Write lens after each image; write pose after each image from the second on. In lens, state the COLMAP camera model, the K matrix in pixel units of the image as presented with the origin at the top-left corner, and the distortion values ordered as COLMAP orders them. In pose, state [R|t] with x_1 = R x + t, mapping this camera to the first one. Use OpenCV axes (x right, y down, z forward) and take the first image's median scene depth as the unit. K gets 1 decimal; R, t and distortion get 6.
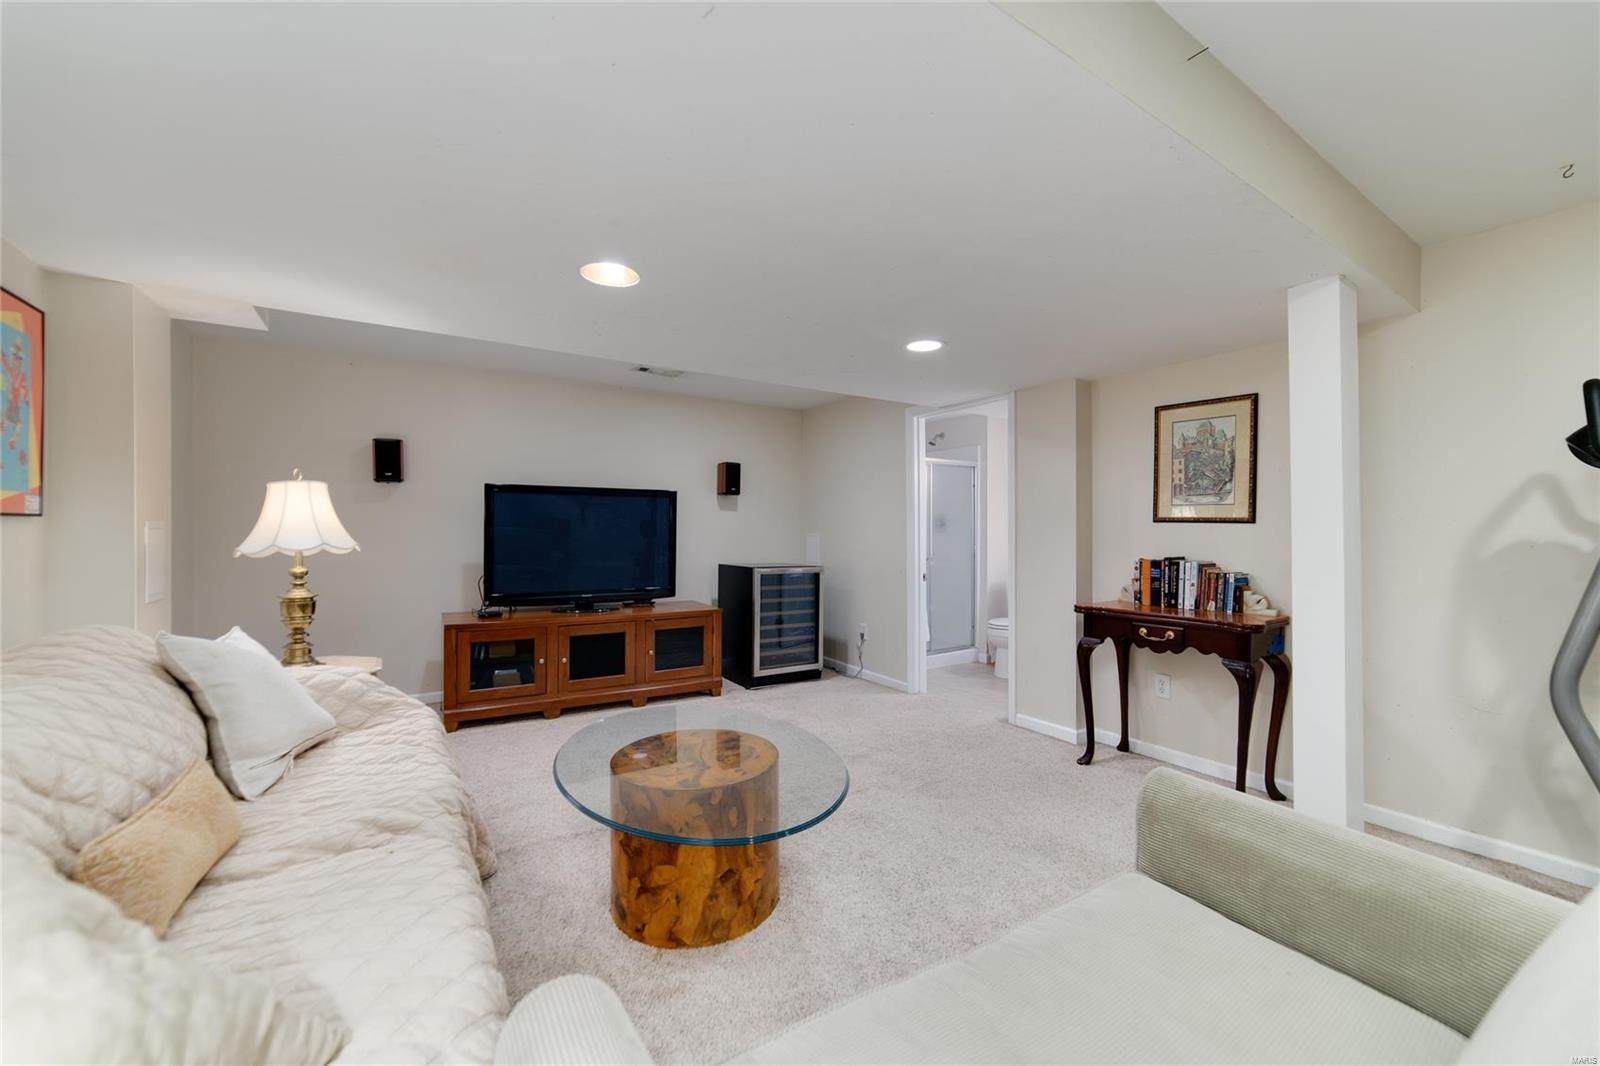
lens RADIAL K [[633.1, 0, 802.8], [0, 633.1, 531.6], [0, 0, 1]] dist [-0.006475, 0.000610]
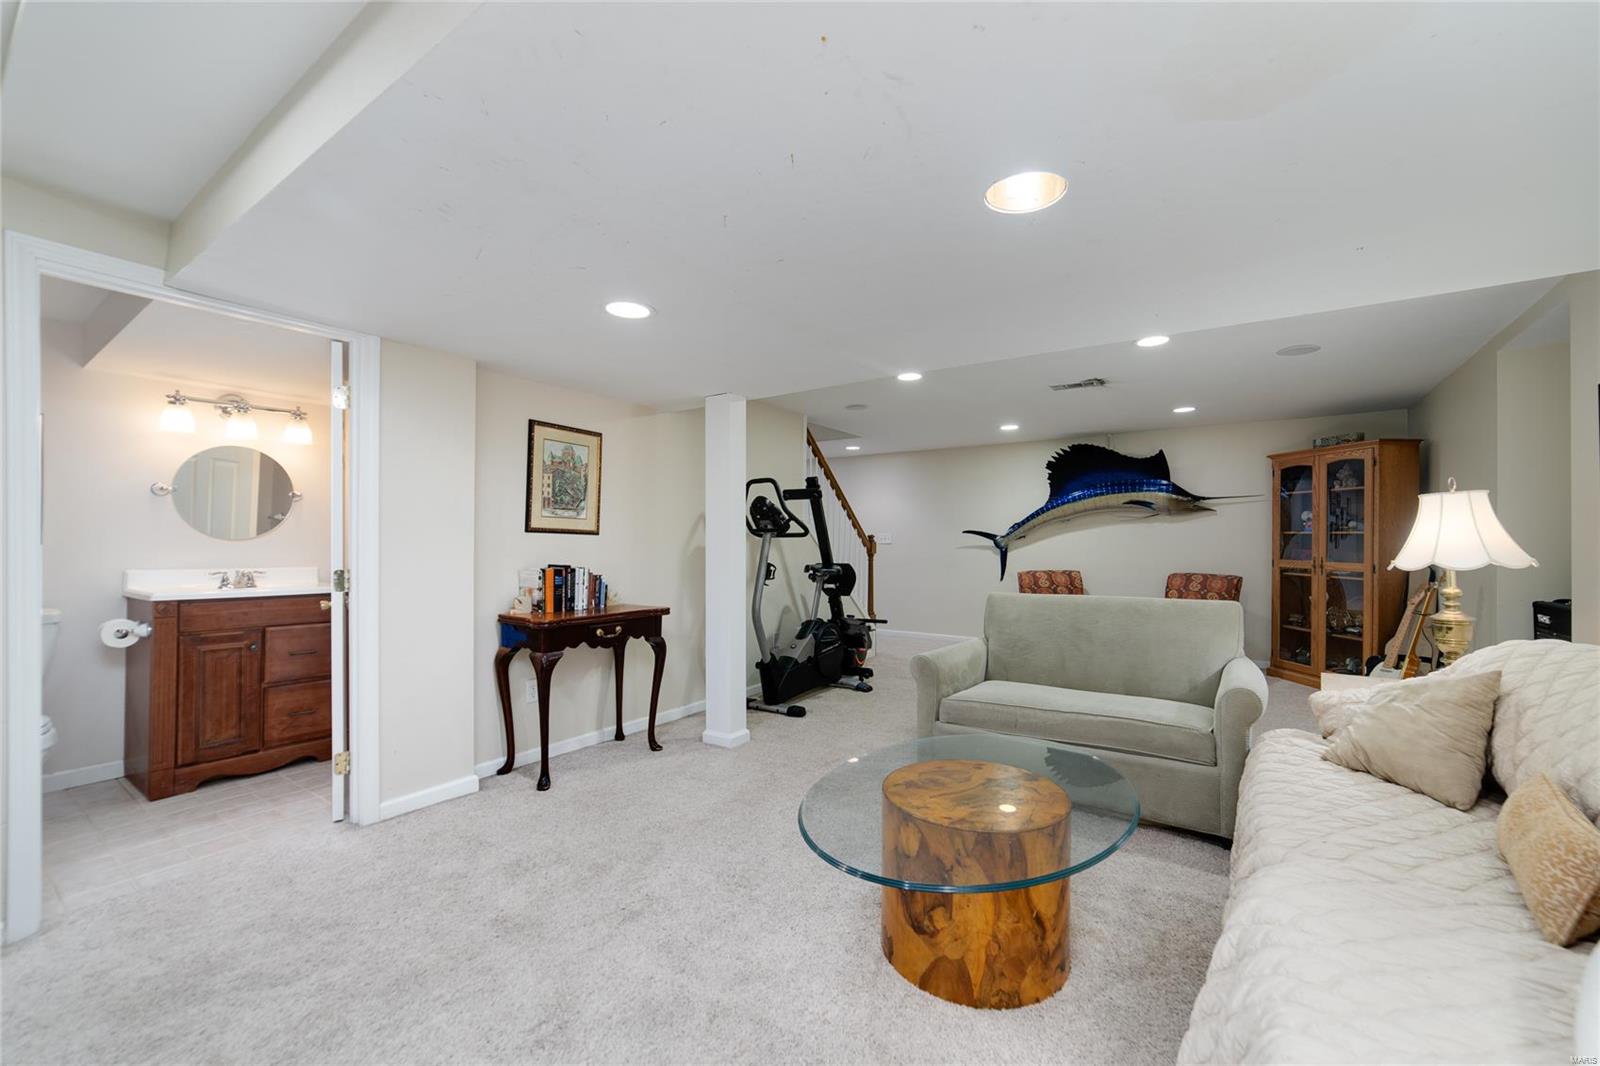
lens RADIAL K [[633.1, 0, 809.6], [0, 633.1, 544.3], [0, 0, 1]] dist [-0.006475, 0.000610]
pose [[-0.391114, -0.005683, 0.920325, -0.574063], [-0.000609, 0.999982, 0.005916, -0.001831], [-0.920342, 0.001754, -0.391110, 1.014732]]
